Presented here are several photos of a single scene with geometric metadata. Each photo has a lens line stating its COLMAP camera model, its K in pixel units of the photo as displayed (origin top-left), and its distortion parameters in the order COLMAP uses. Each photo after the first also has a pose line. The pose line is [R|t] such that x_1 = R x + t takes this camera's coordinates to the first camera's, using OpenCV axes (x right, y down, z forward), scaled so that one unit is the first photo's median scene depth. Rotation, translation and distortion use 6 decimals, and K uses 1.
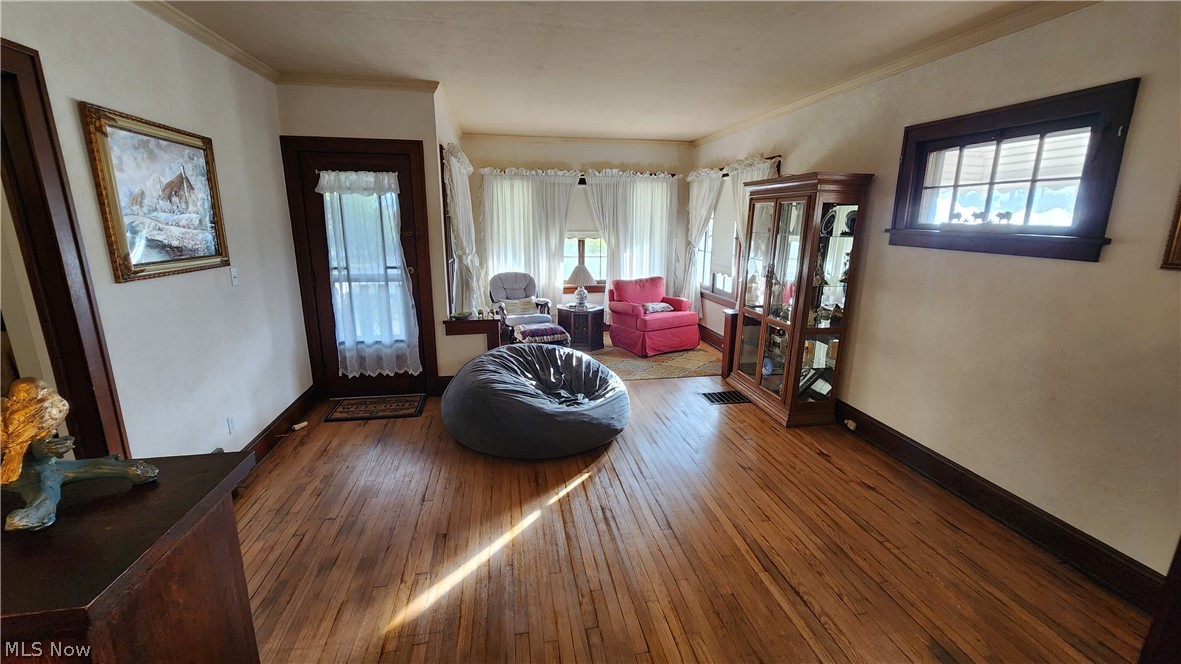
lens RADIAL K [[482.4, 0, 580.7], [0, 482.4, 332.3], [0, 0, 1]] dist [-0.006668, -0.001186]
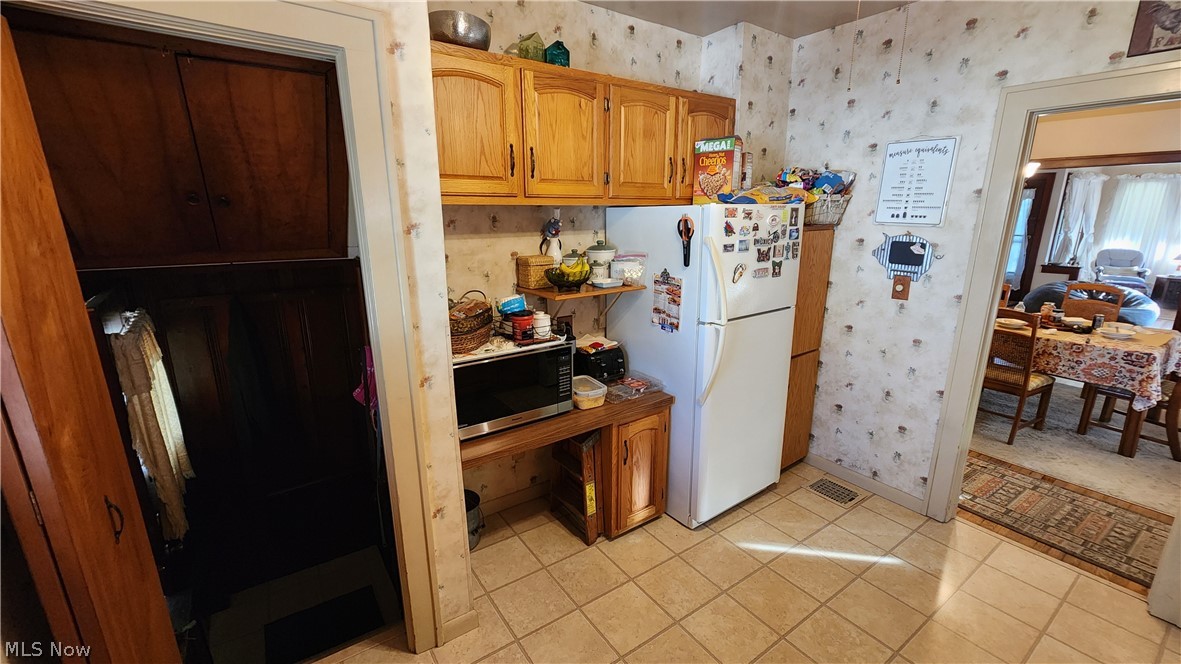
lens RADIAL K [[482.4, 0, 590.2], [0, 482.4, 334.2], [0, 0, 1]] dist [-0.006668, -0.001186]
pose [[0.439632, 0.222362, -0.870218, 0.666911], [-0.198363, 0.968984, 0.147386, 0.330327], [0.876000, 0.107823, 0.470105, -1.488287]]
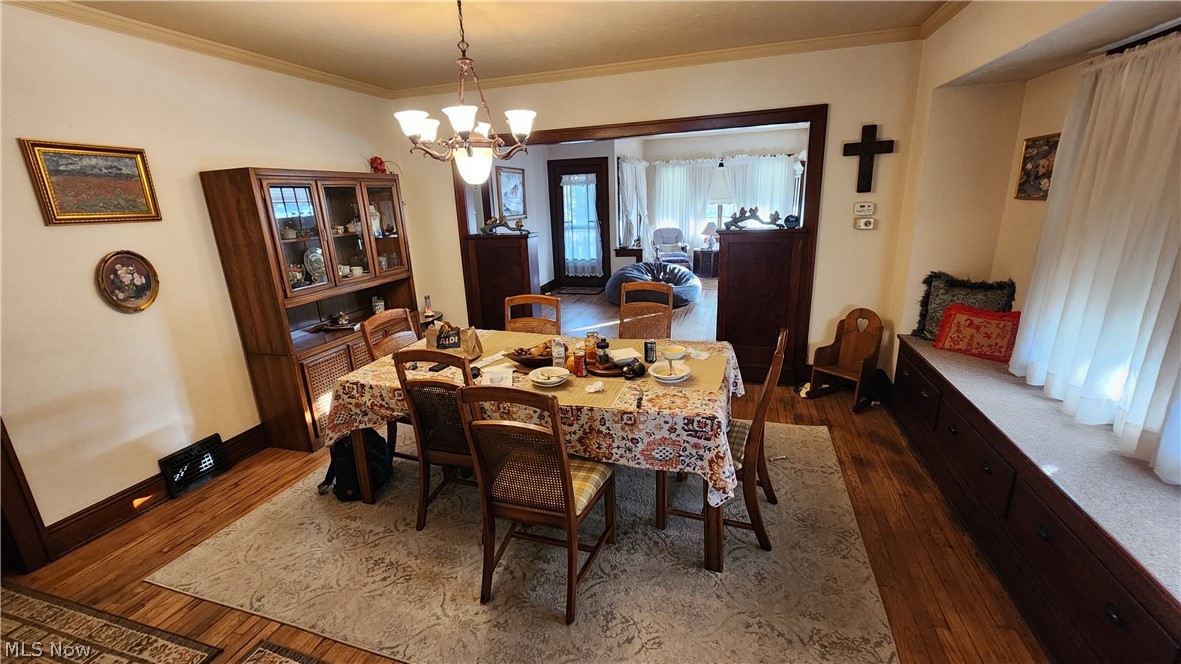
lens RADIAL K [[482.4, 0, 582.3], [0, 482.4, 340.6], [0, 0, 1]] dist [-0.006668, -0.001186]
pose [[0.894872, 0.088422, -0.437477, 0.494370], [-0.057695, 0.994873, 0.083063, 0.193553], [0.442578, -0.049091, 0.895385, -0.836672]]
